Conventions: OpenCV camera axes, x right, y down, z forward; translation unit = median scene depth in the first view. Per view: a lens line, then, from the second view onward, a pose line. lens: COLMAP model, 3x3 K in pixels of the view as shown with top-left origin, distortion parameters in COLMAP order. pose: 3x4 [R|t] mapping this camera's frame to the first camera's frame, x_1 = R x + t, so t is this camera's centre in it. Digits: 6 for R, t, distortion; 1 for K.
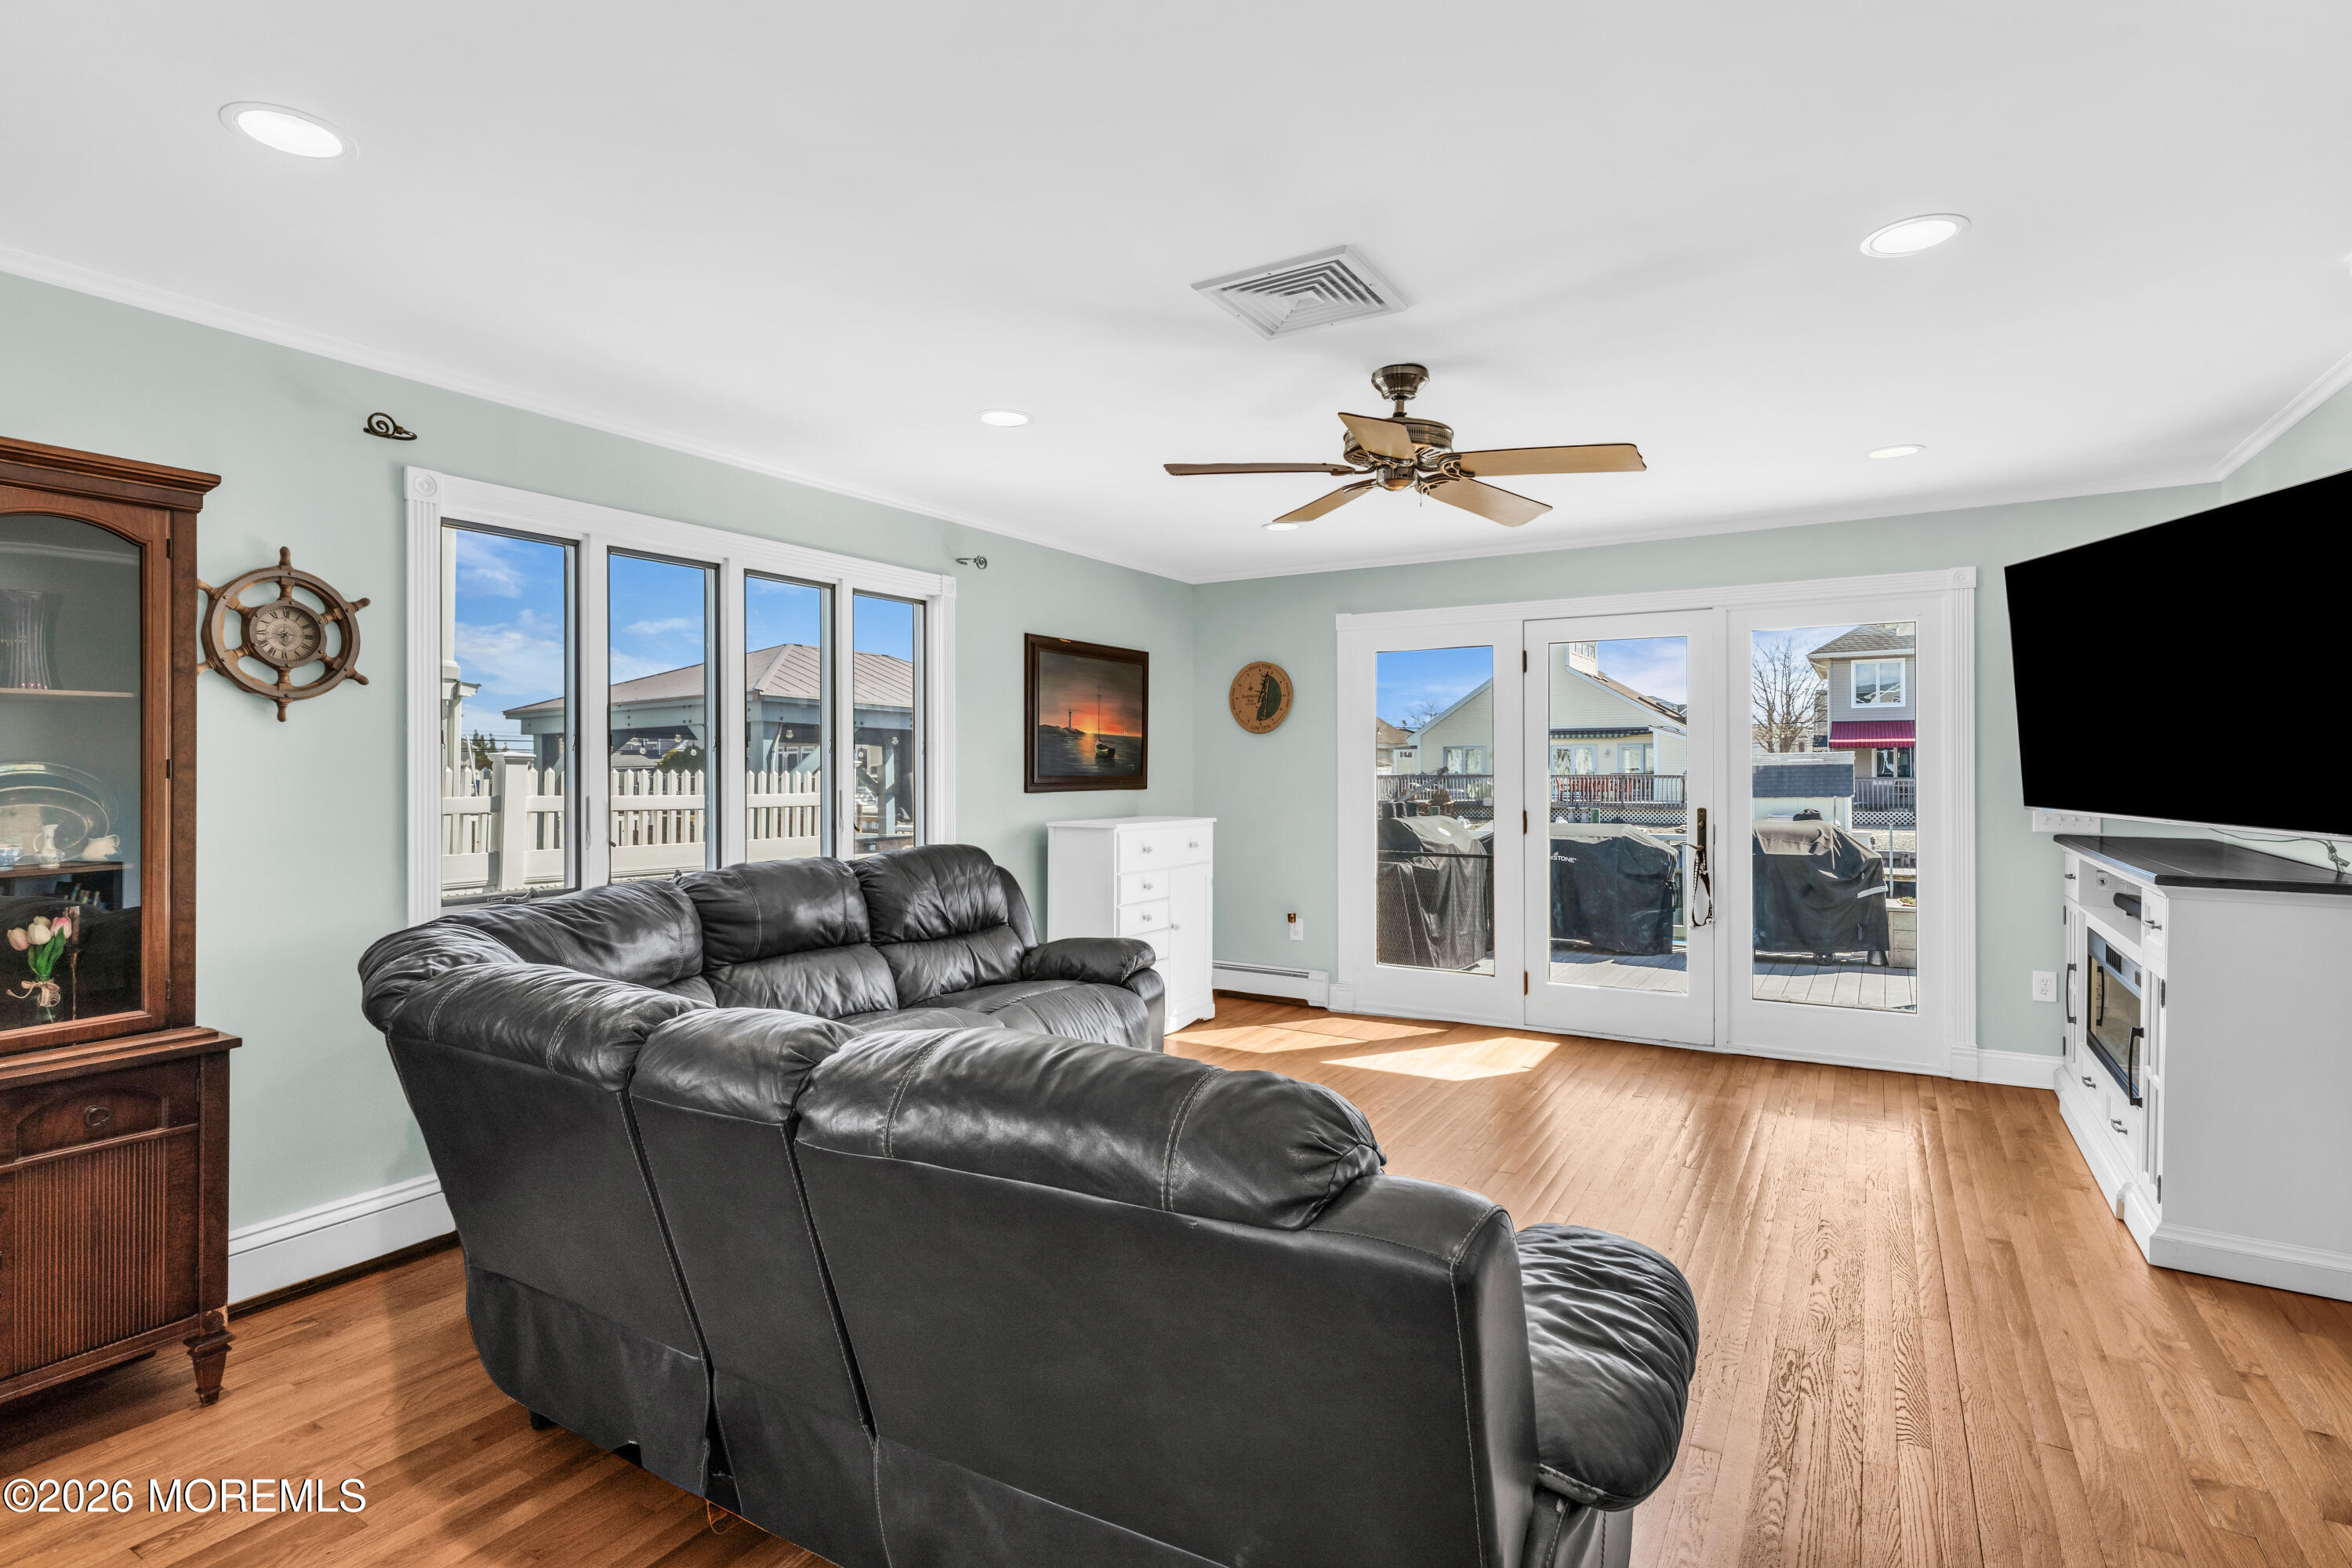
lens RADIAL K [[1148.5, 0, 1176.0], [0, 1148.5, 784.0], [0, 0, 1]] dist [0.000838, -0.000109]
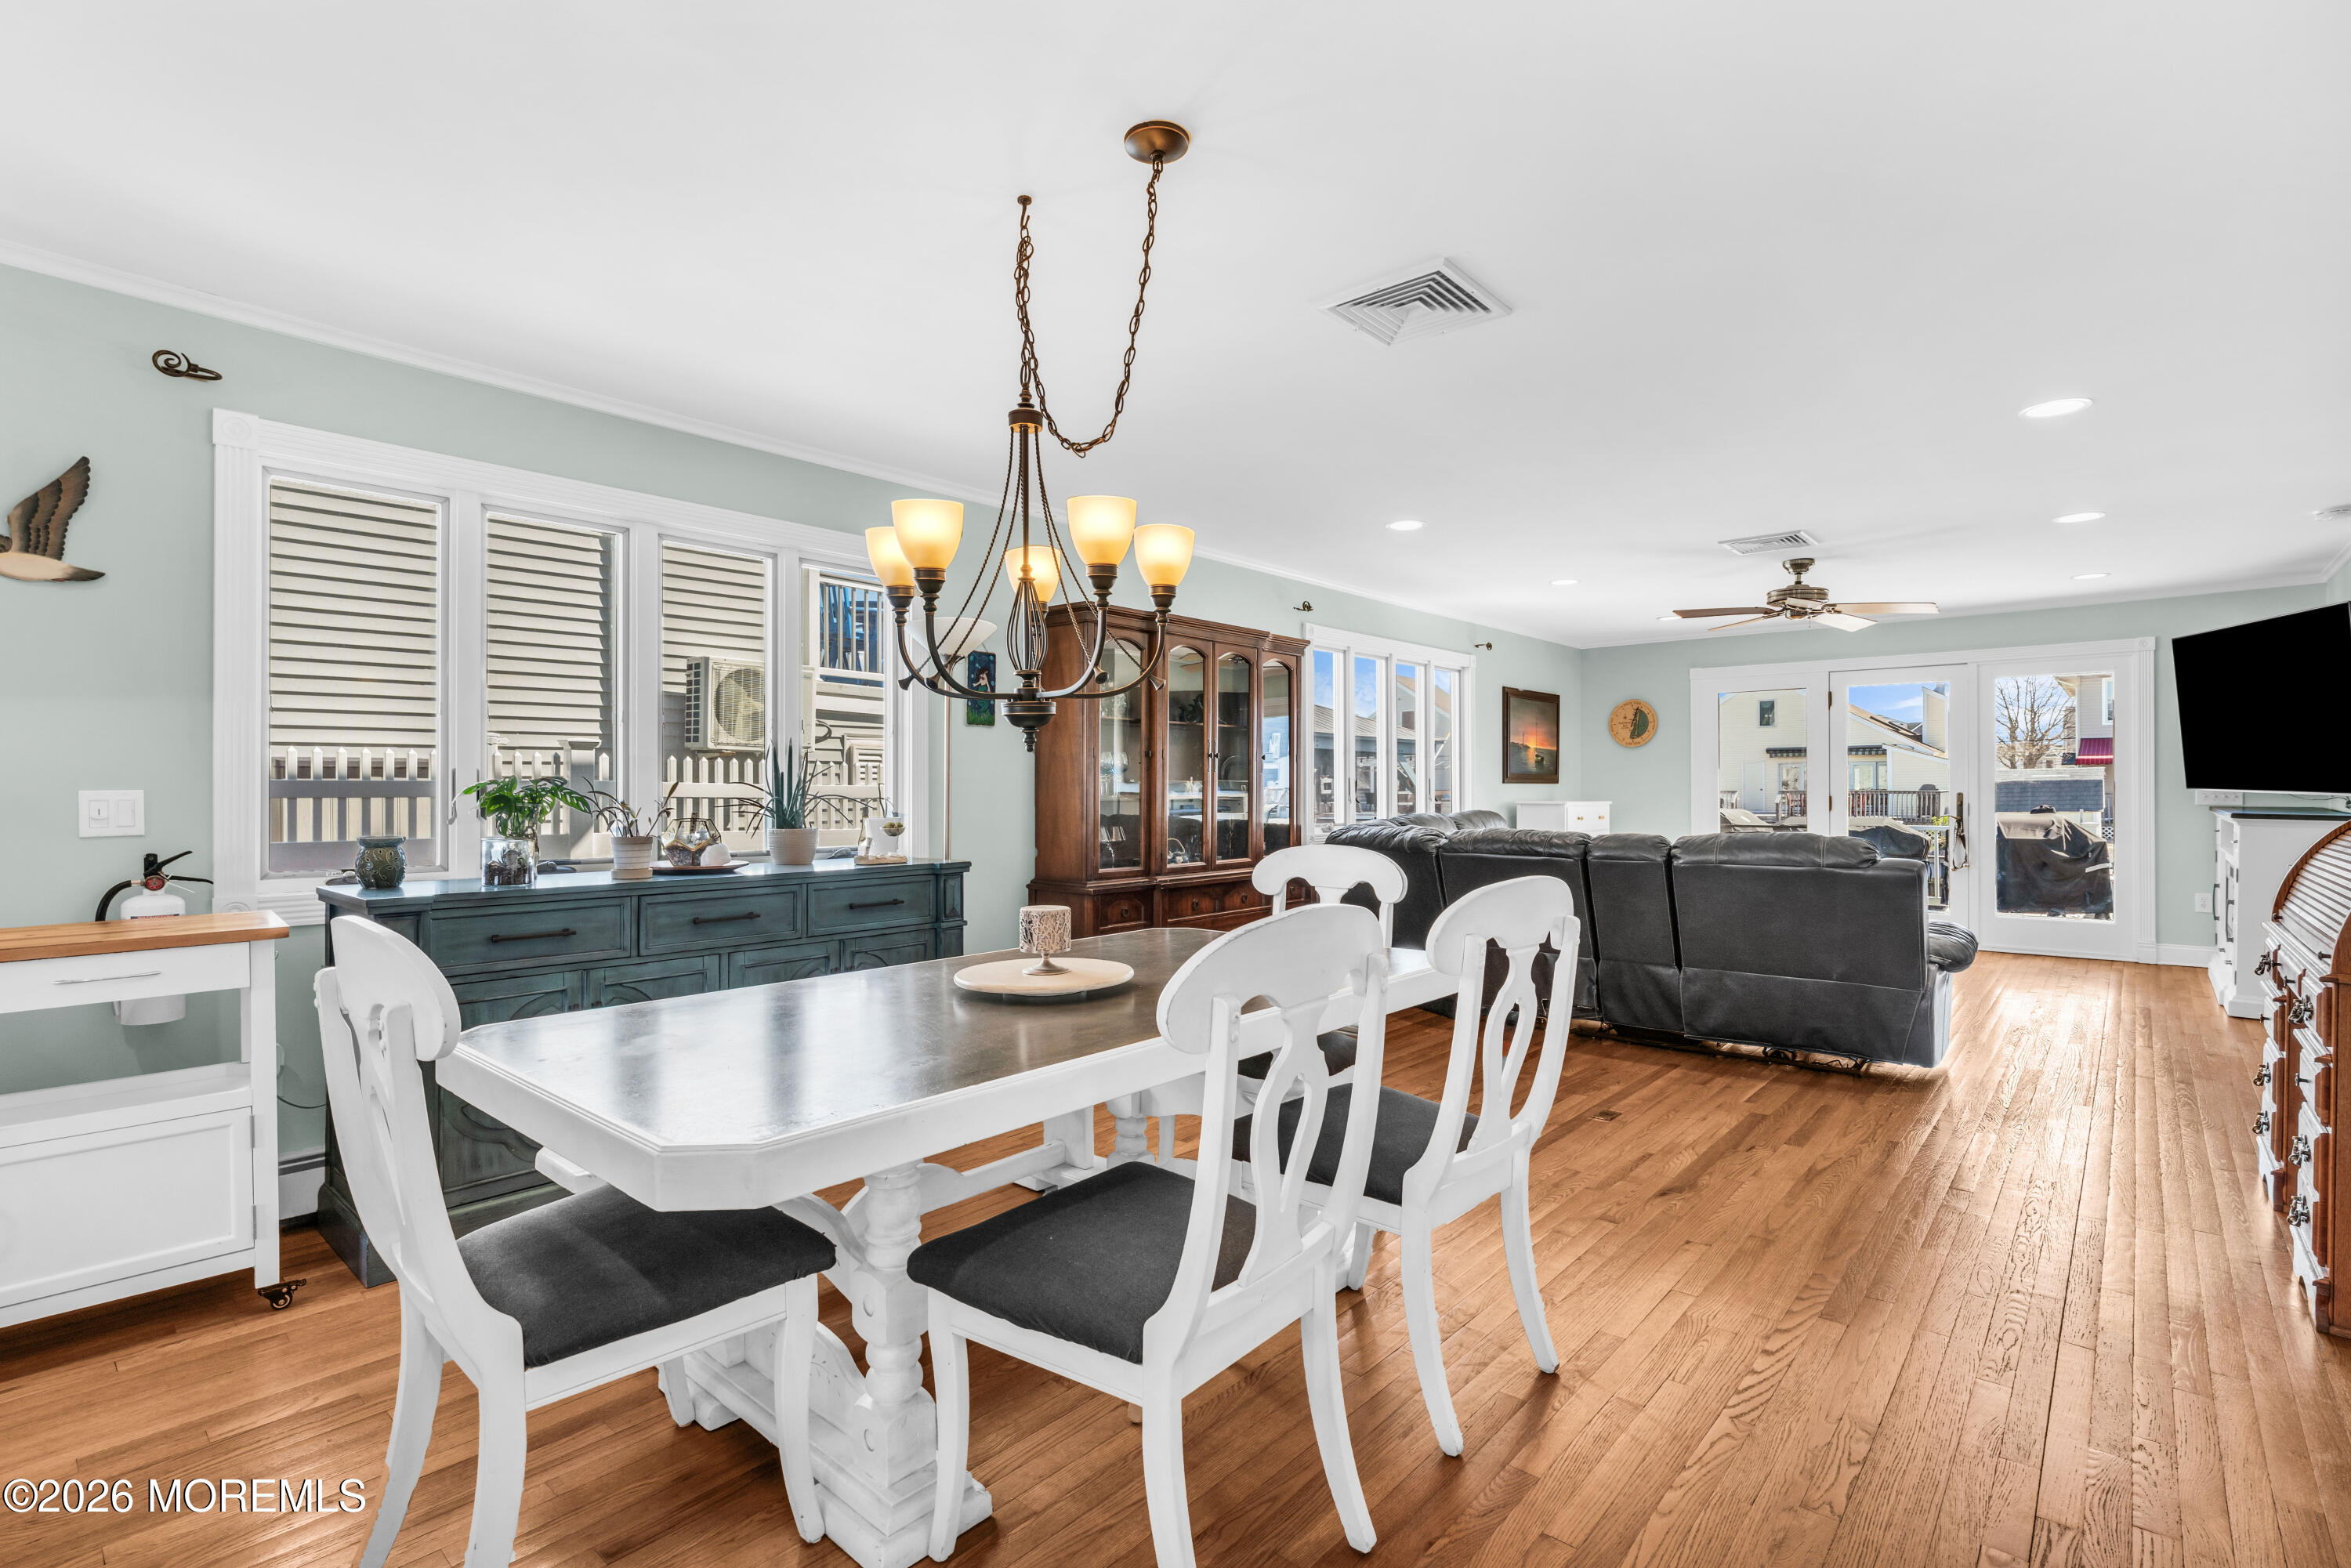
lens RADIAL K [[1092.3, 0, 1180.0], [0, 1092.3, 797.0], [0, 0, 1]] dist [0.000509, 0.000428]
pose [[0.984836, 0.002143, -0.173473, -0.305574], [-0.003169, 0.999979, -0.005637, 0.036124], [0.173458, 0.006102, 0.984822, -0.600716]]
